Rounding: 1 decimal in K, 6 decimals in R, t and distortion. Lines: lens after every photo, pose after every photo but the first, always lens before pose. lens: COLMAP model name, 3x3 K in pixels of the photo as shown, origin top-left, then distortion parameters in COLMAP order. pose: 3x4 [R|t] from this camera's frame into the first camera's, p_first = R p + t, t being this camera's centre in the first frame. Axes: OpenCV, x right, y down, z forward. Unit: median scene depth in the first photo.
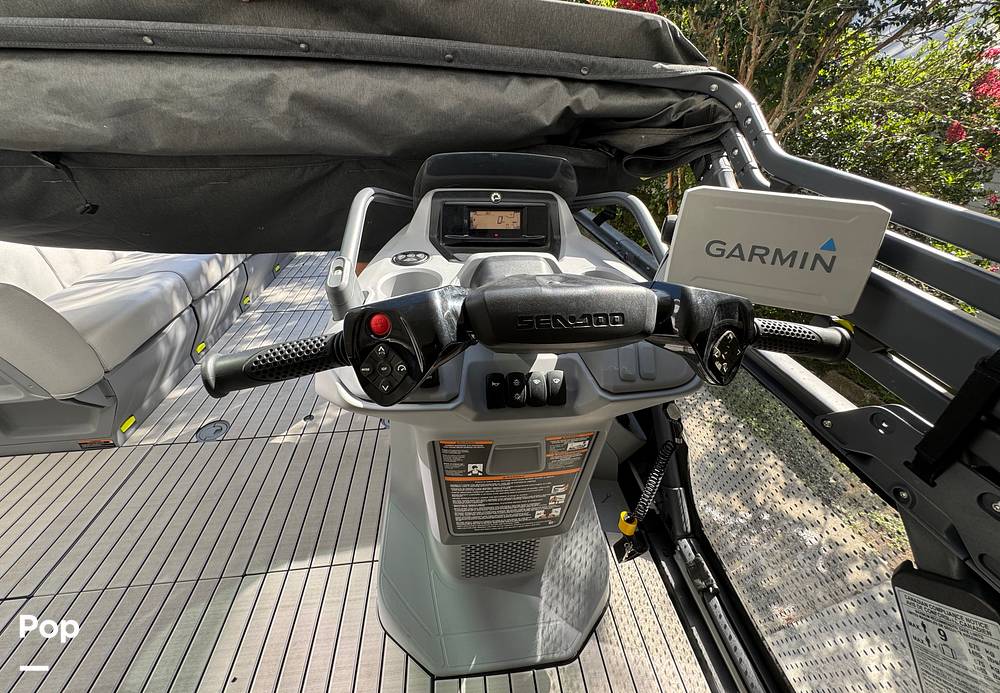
lens RADIAL K [[402.9, 0, 523.1], [0, 402.9, 323.8], [0, 0, 1]] dist [-0.000605, -0.000622]
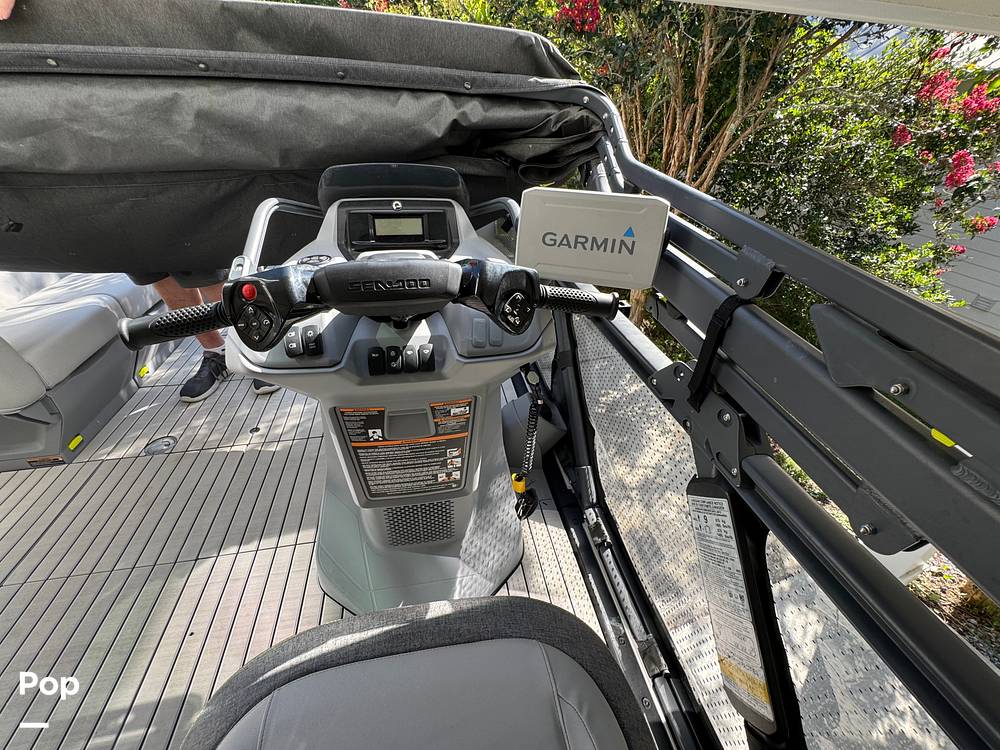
lens RADIAL K [[406.6, 0, 500.9], [0, 406.6, 371.5], [0, 0, 1]] dist [-0.002843, -0.000034]
pose [[0.998253, -0.041556, 0.042002, 0.162027], [0.038547, 0.996798, 0.070061, 0.077855], [-0.044779, -0.068319, 0.996658, -0.164528]]
